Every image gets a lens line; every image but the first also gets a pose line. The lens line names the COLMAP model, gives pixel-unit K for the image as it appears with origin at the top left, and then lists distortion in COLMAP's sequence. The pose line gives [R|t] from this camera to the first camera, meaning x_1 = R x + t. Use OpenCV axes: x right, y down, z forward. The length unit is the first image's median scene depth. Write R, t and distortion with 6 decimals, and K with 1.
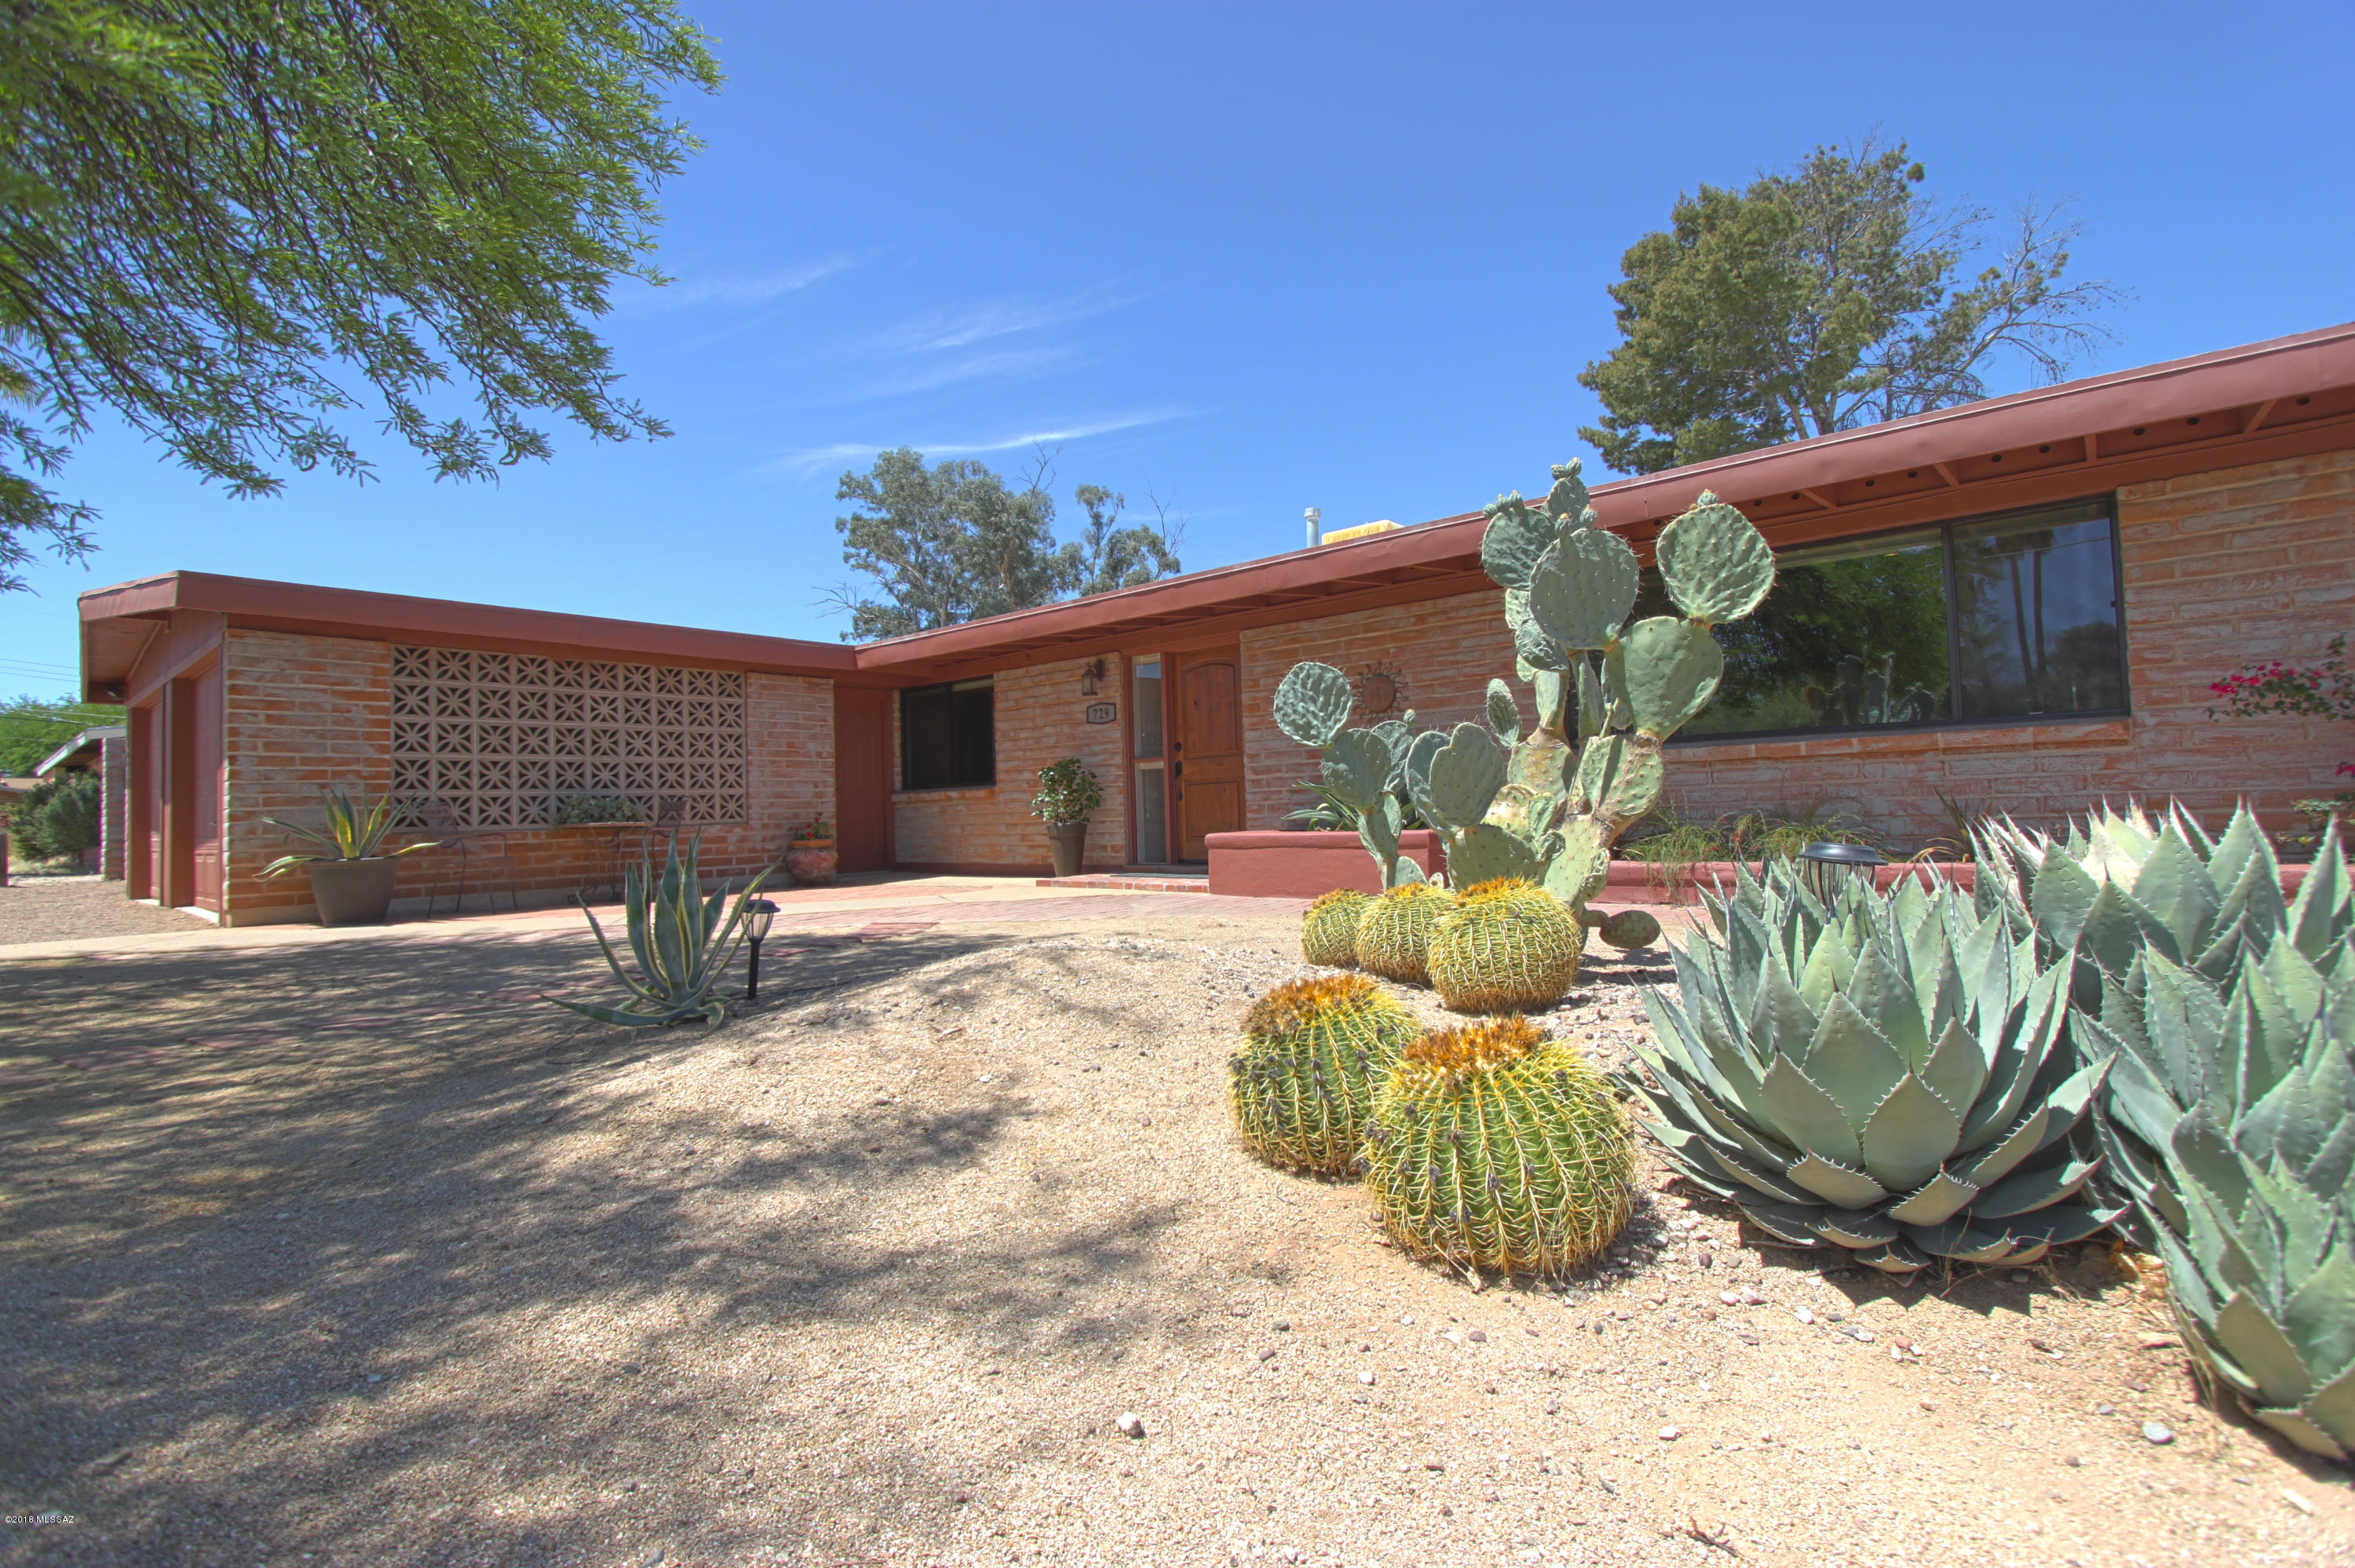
lens RADIAL K [[1067.1, 0, 1177.5], [0, 1067.1, 784.0], [0, 0, 1]] dist [-0.003157, -0.000258]
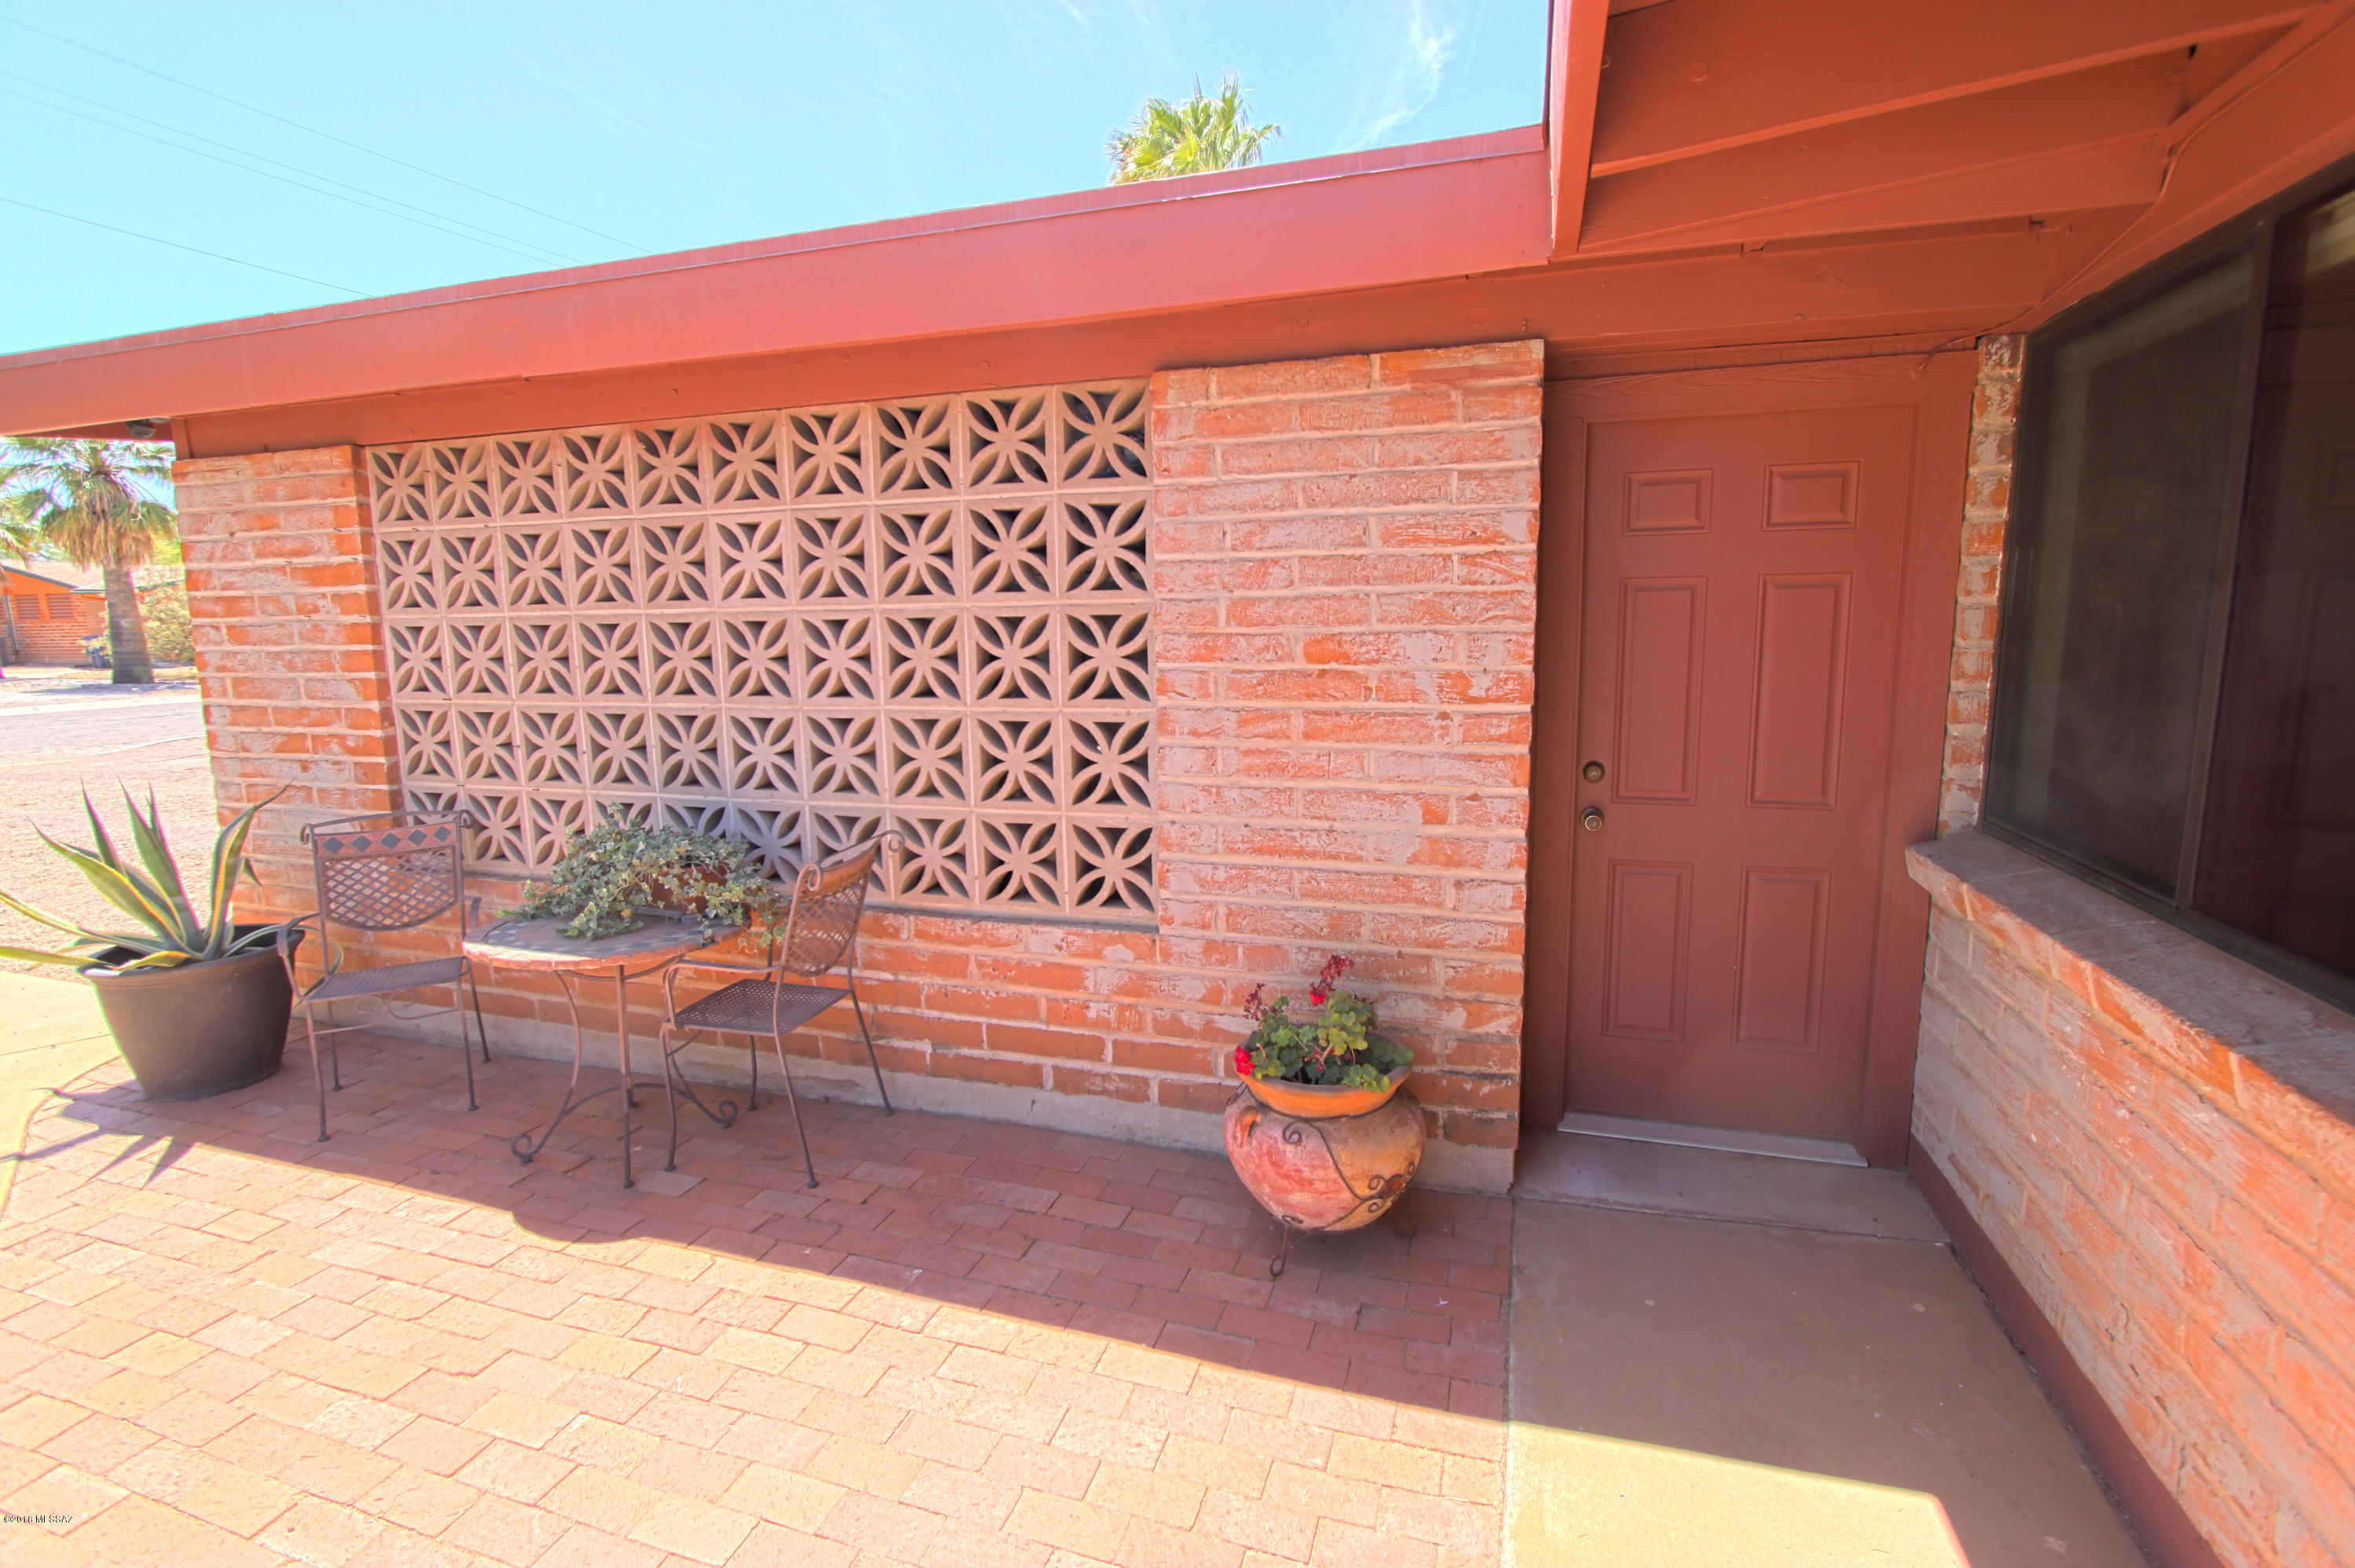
lens RADIAL K [[1067.1, 0, 1177.5], [0, 1067.1, 784.0], [0, 0, 1]] dist [-0.003157, -0.000258]
pose [[0.393968, 0.153026, -0.906296, -0.150491], [0.022443, 0.984147, 0.175927, -0.052057], [0.918850, -0.089650, 0.384289, 0.906012]]
